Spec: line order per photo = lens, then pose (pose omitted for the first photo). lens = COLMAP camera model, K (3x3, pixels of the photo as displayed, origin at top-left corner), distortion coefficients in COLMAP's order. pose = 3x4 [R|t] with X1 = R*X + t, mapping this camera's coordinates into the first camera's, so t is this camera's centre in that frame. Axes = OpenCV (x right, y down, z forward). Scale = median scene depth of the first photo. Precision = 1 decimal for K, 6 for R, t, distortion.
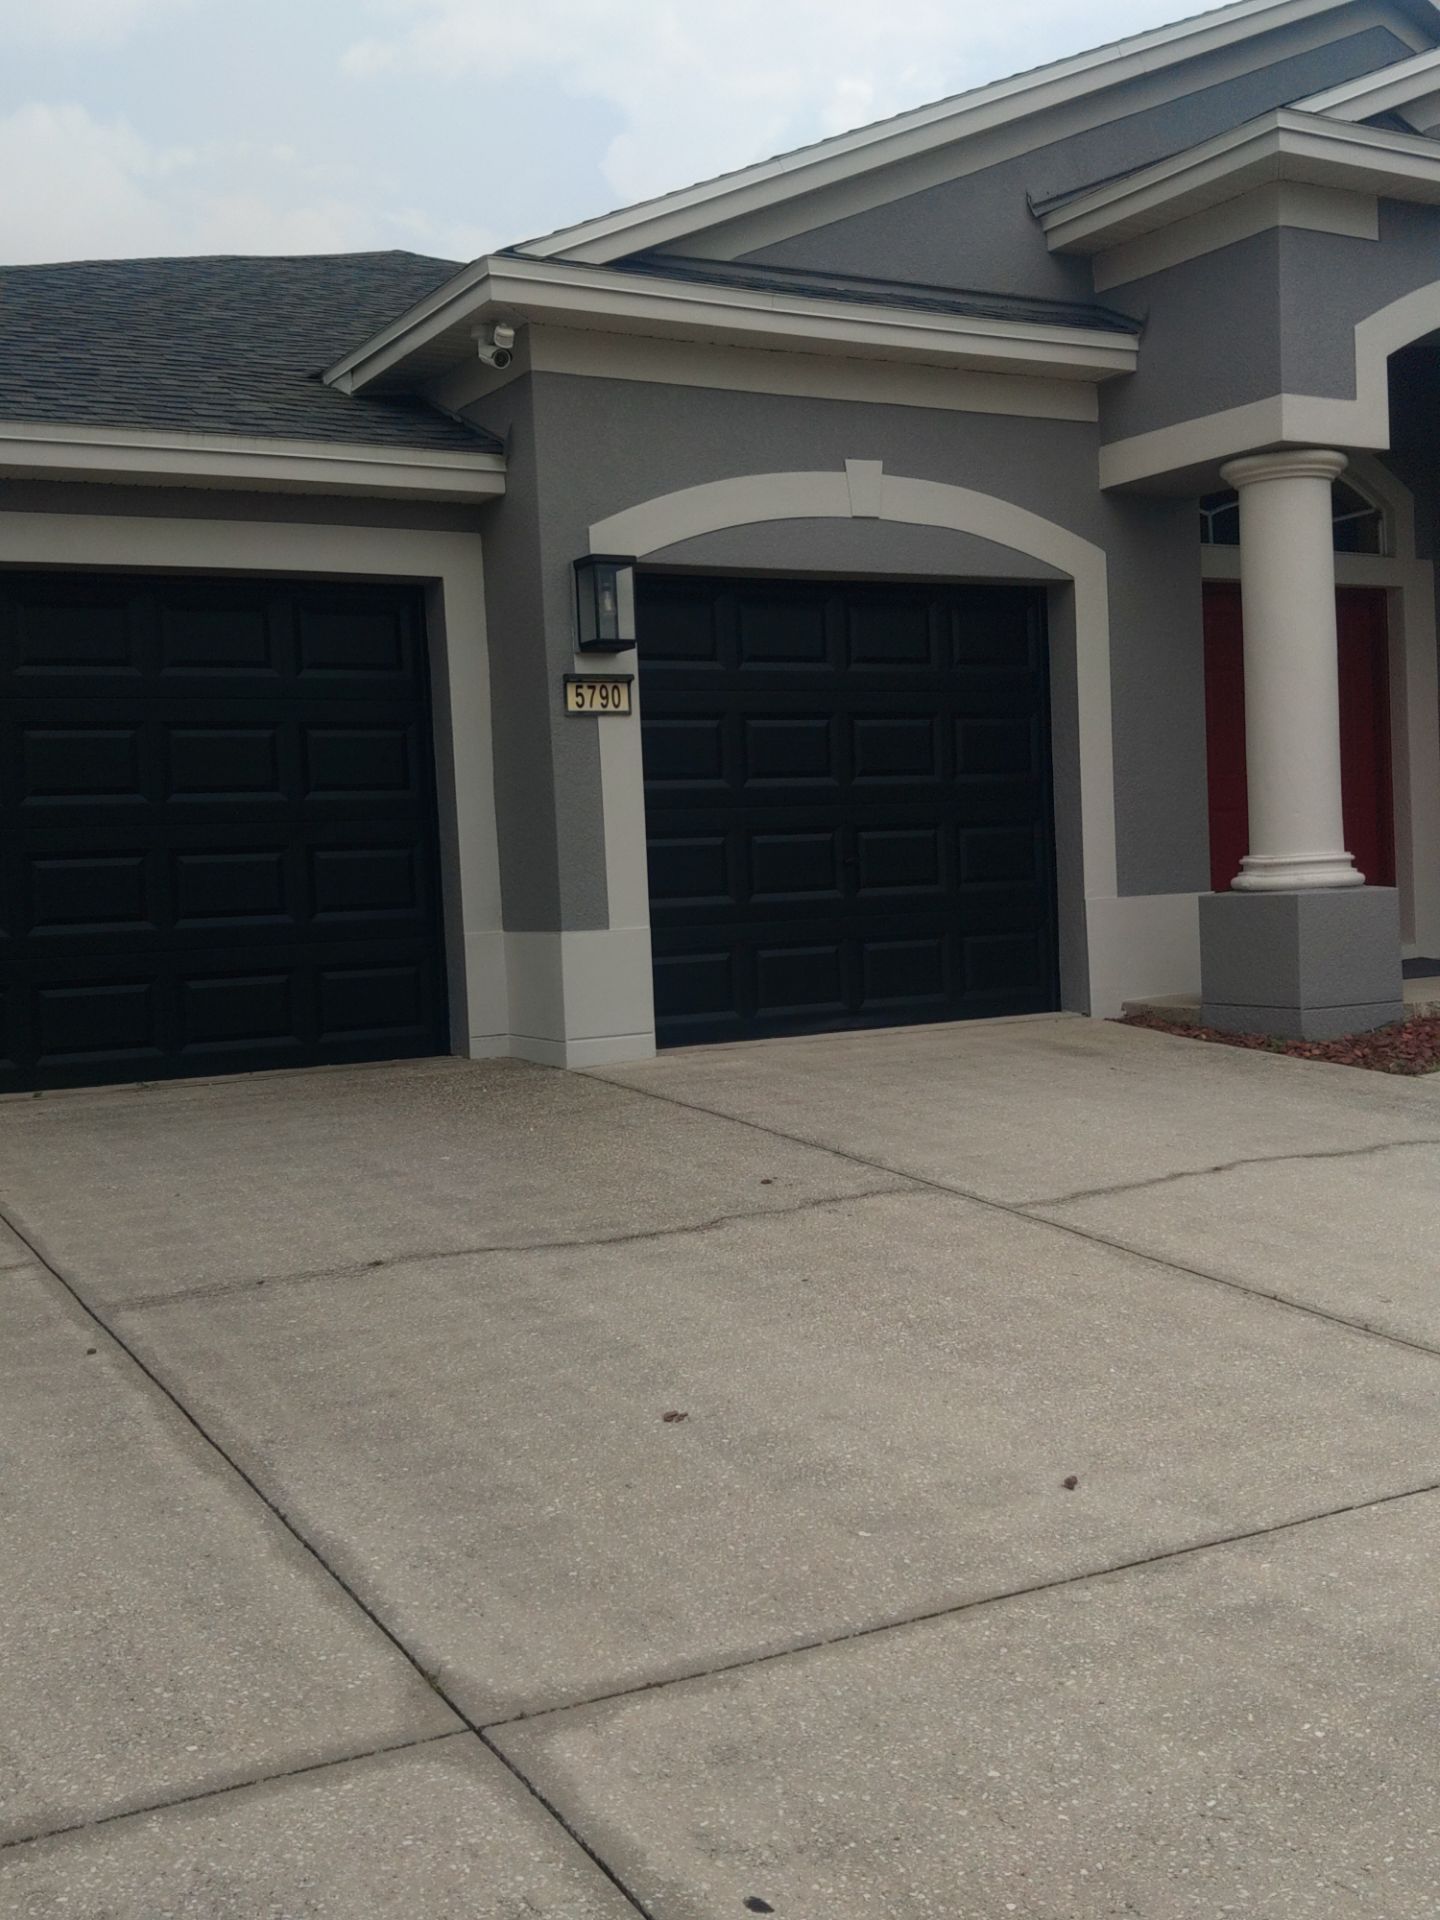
lens RADIAL K [[2097.3, 0, 711.4], [0, 2097.3, 971.0], [0, 0, 1]] dist [0.209653, -0.962082]
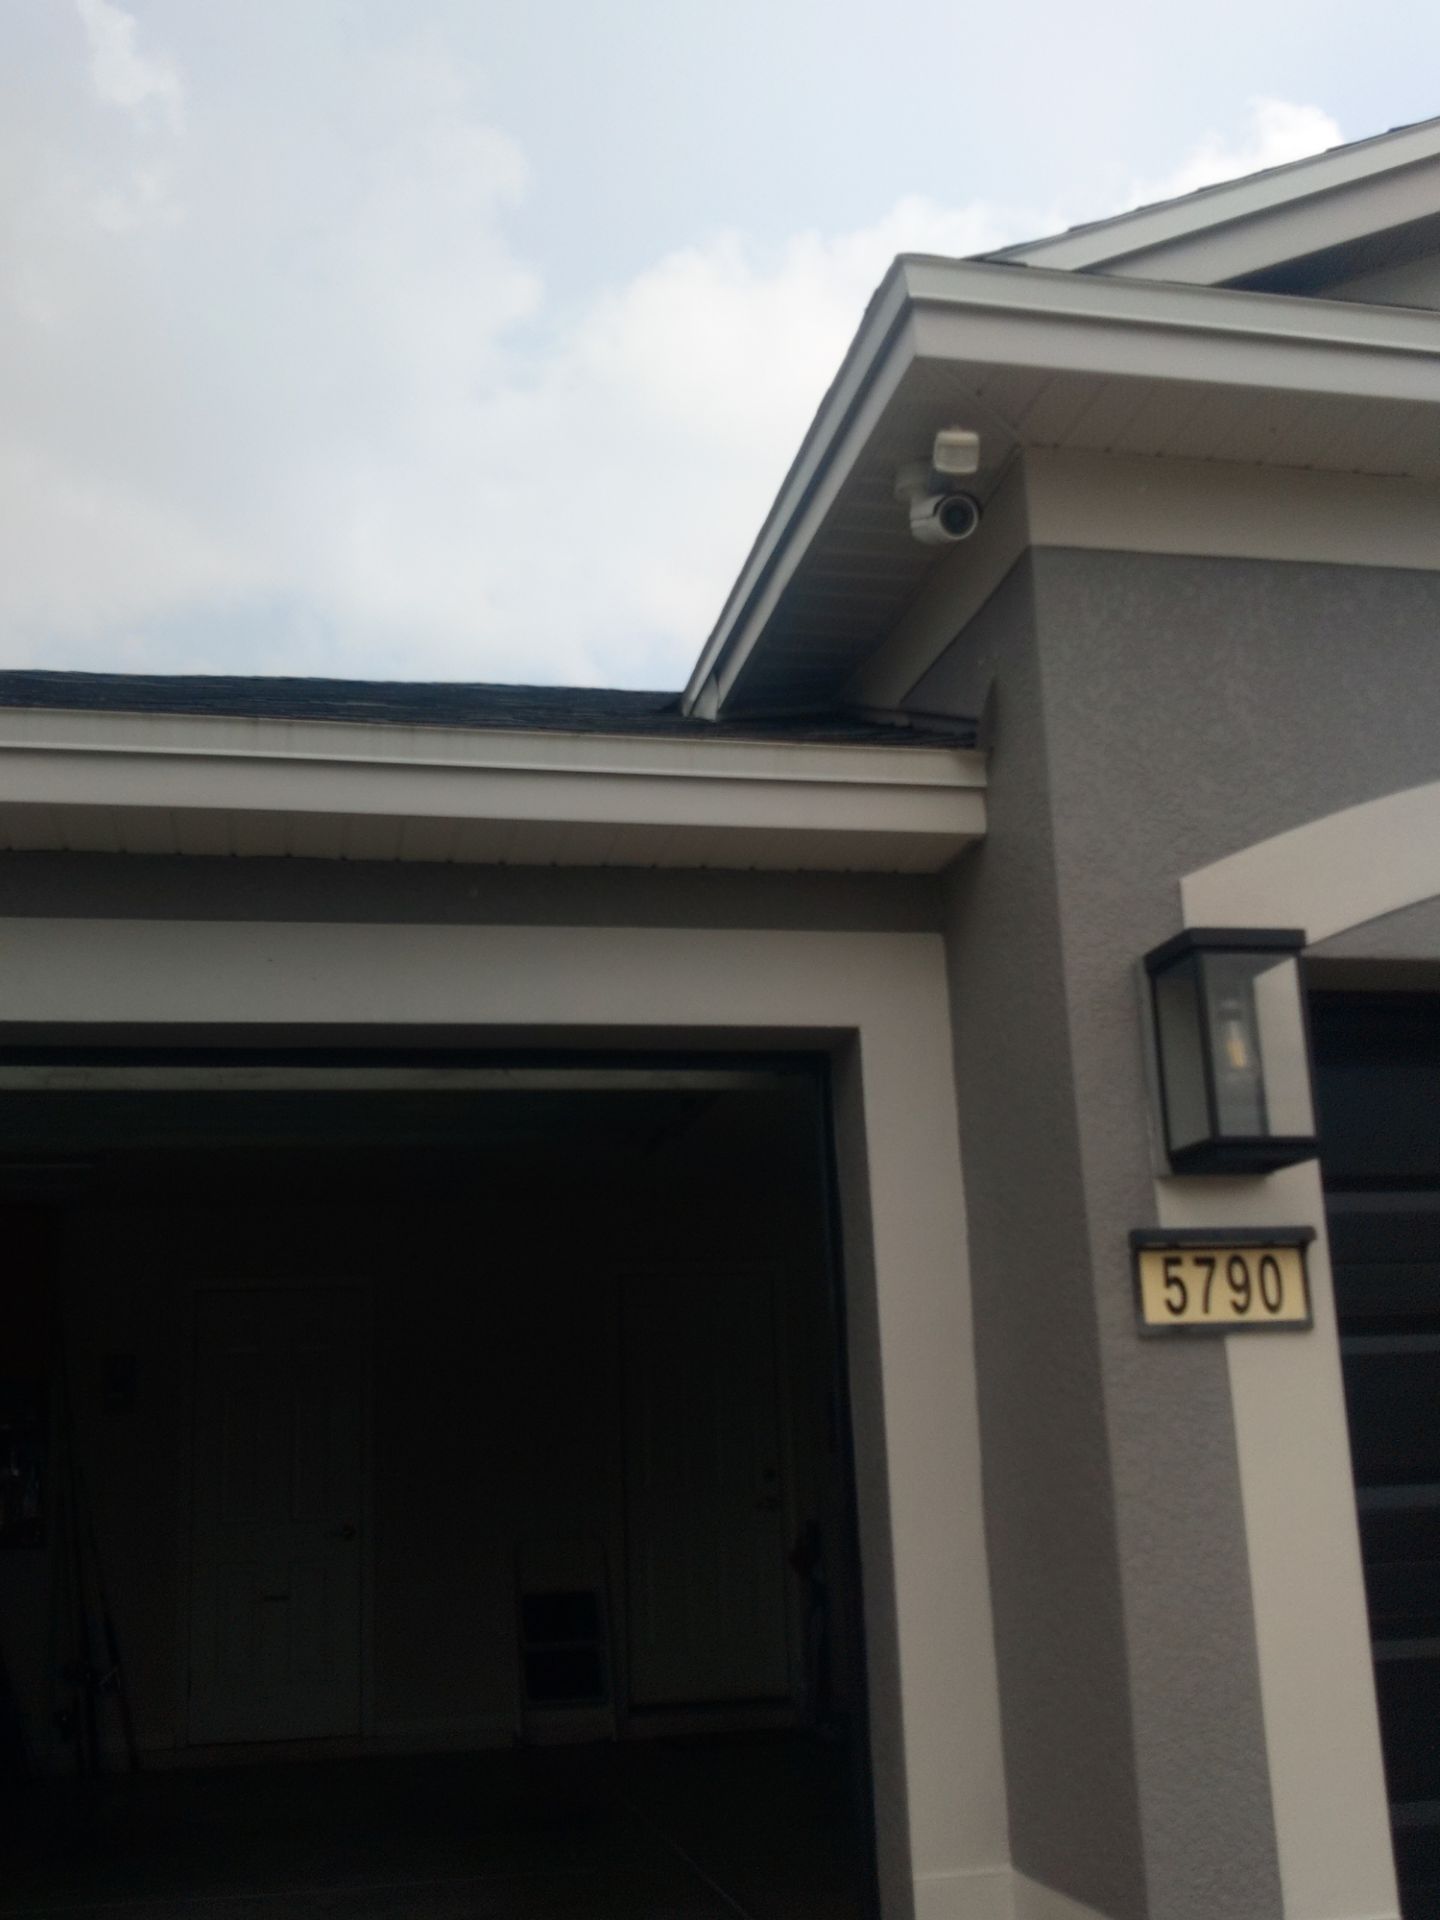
lens RADIAL K [[2097.3, 0, 711.4], [0, 2097.3, 971.0], [0, 0, 1]] dist [0.209653, -0.962082]
pose [[0.956149, -0.065150, -0.285544, -0.028463], [-0.013134, 0.964426, -0.264025, -0.081401], [0.292588, 0.256198, 0.921279, 0.594006]]
